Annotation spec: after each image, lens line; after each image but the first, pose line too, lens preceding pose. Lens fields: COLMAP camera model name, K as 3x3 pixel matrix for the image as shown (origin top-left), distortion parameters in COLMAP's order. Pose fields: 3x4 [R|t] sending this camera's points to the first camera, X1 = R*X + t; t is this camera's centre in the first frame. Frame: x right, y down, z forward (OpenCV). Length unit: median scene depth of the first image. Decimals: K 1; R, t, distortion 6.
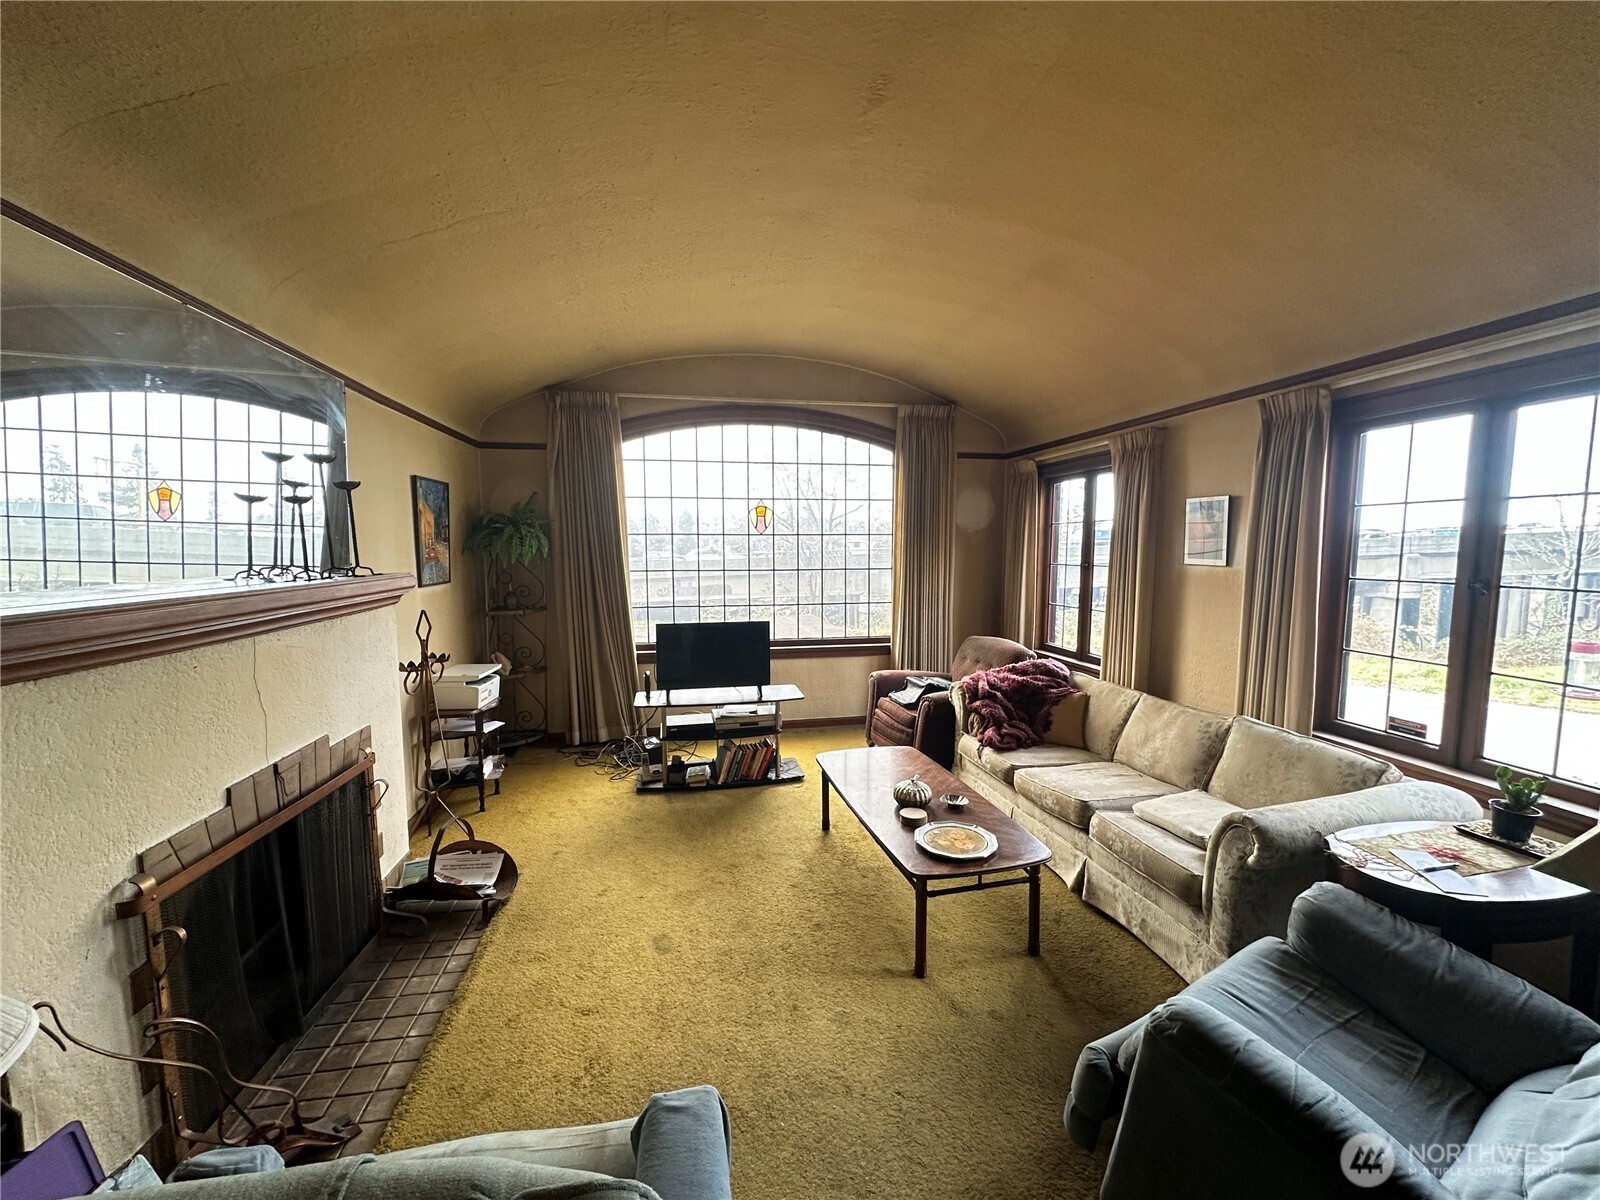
lens RADIAL K [[636.1, 0, 801.9], [0, 636.1, 605.1], [0, 0, 1]] dist [-0.001495, 0.000526]
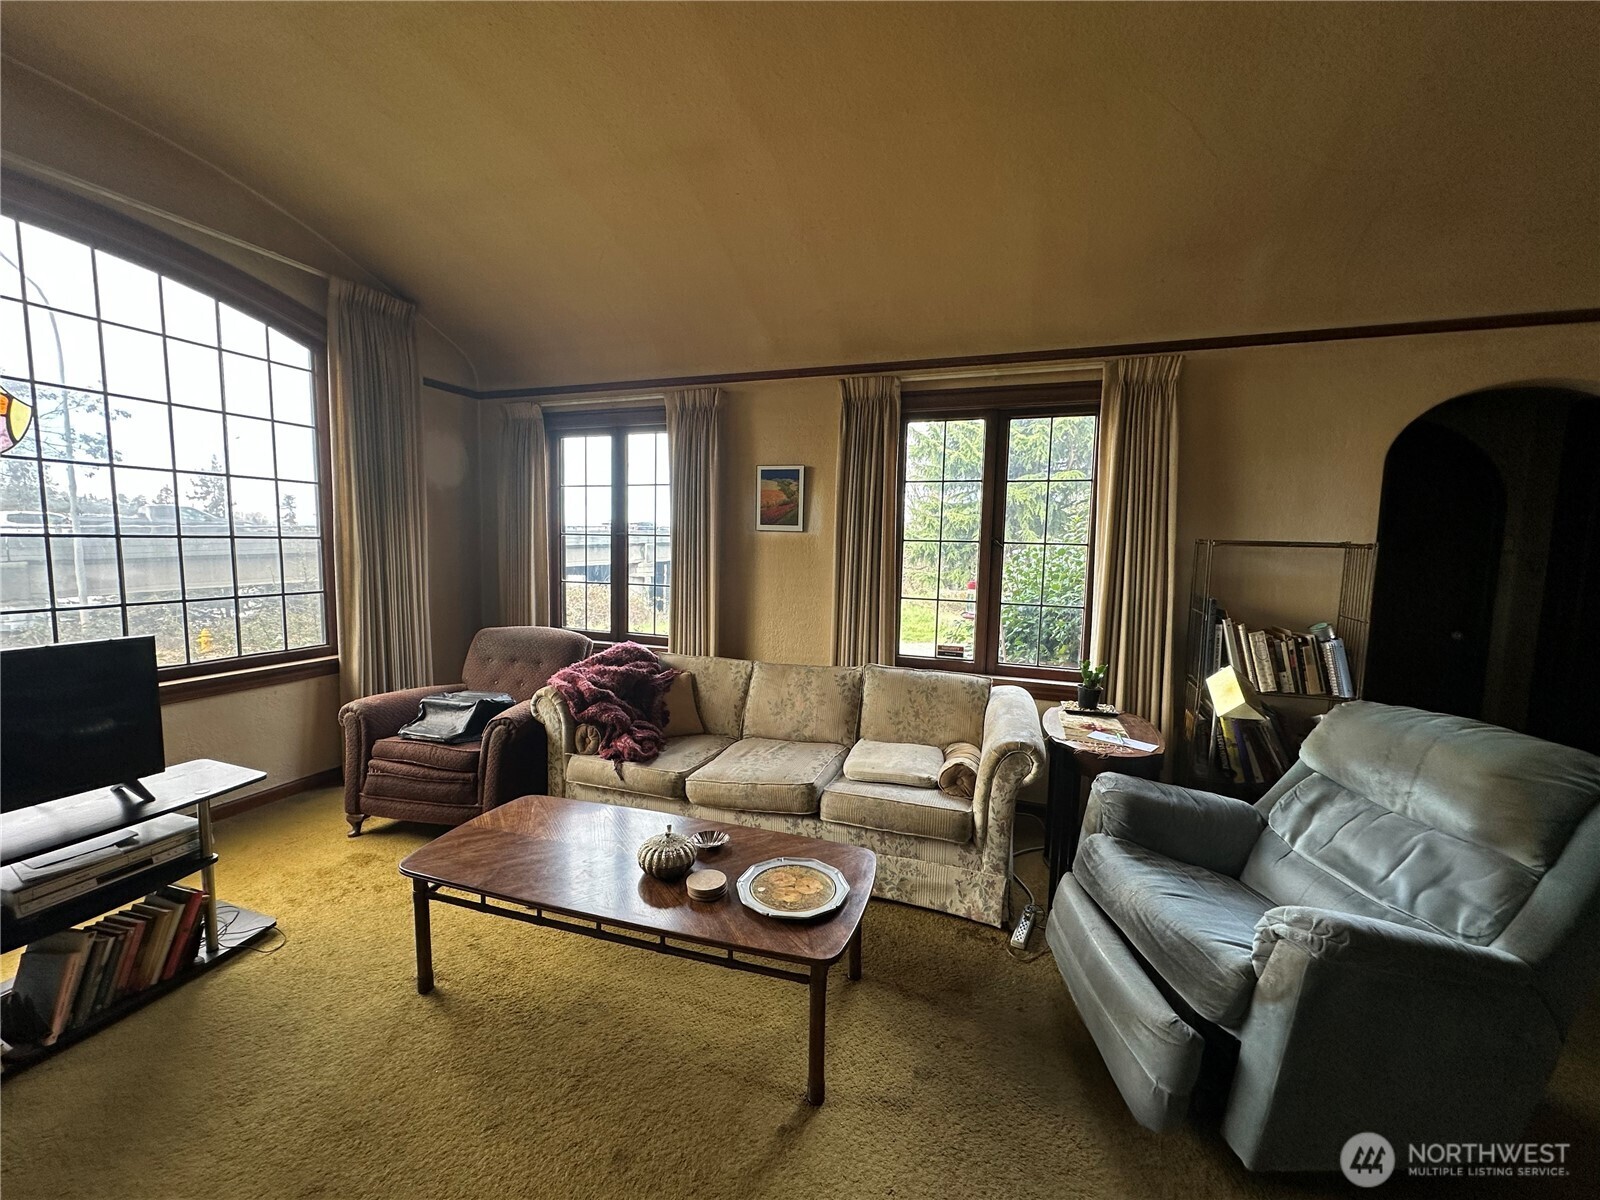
lens RADIAL K [[636.1, 0, 792.5], [0, 636.1, 600.6], [0, 0, 1]] dist [-0.001495, 0.000526]
pose [[0.513364, -0.066445, 0.855595, -0.239160], [0.058792, 0.997379, 0.042180, 0.008019], [-0.856154, 0.028649, 0.515925, 0.410228]]
